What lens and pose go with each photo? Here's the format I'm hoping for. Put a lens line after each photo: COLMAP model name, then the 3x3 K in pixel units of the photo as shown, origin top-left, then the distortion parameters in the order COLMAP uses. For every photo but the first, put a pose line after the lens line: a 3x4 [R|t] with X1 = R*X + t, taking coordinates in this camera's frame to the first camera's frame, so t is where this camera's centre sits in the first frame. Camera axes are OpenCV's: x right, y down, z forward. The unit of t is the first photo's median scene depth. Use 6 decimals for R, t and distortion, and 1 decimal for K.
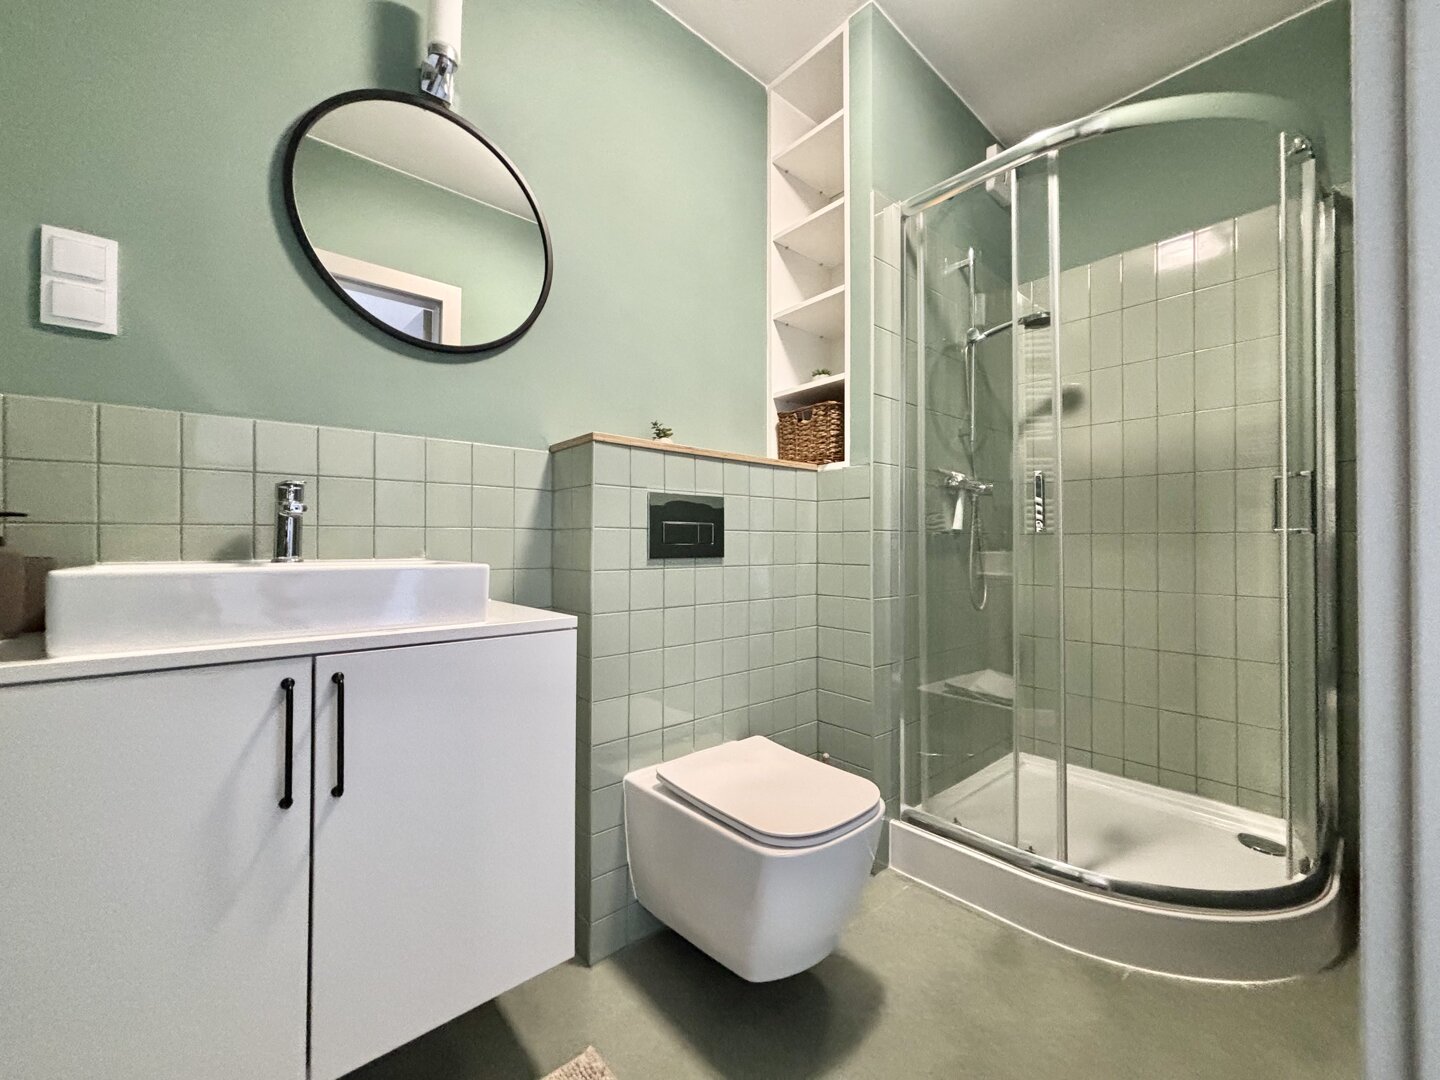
lens RADIAL K [[579.7, 0, 716.2], [0, 579.7, 542.3], [0, 0, 1]] dist [-0.010223, -0.000388]
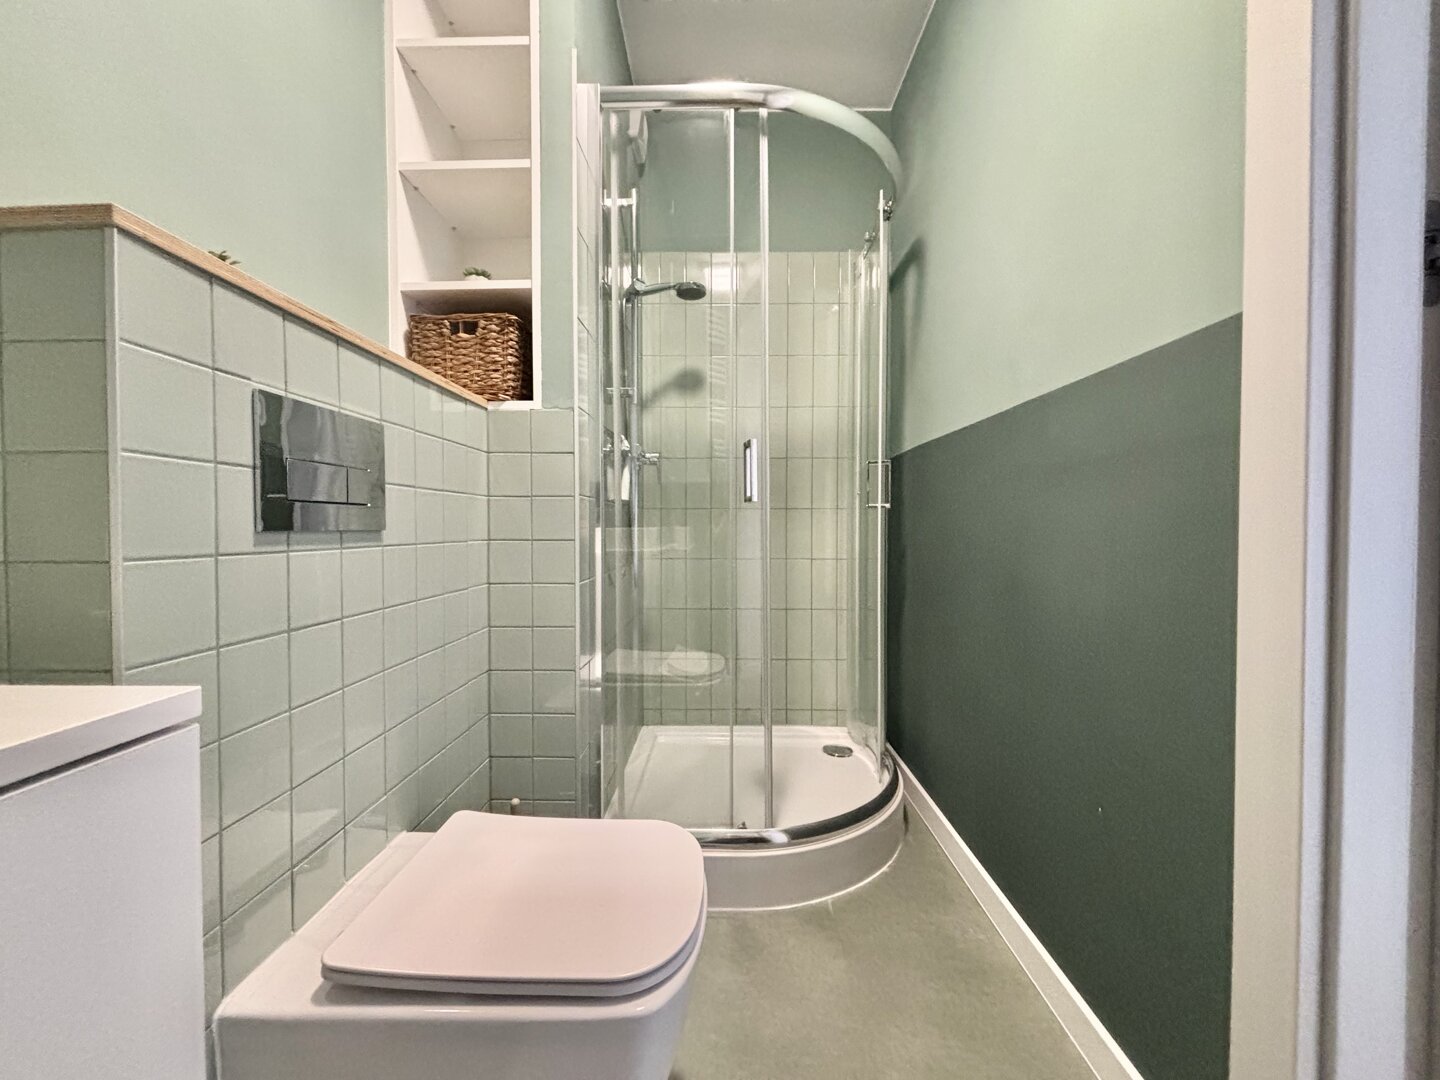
lens RADIAL K [[579.7, 0, 721.1], [0, 579.7, 539.4], [0, 0, 1]] dist [-0.010223, -0.000388]
pose [[0.664680, -0.019046, 0.746886, -0.174372], [0.001028, 0.999697, 0.024577, 0.019828], [-0.747128, -0.015568, 0.664498, 0.326145]]
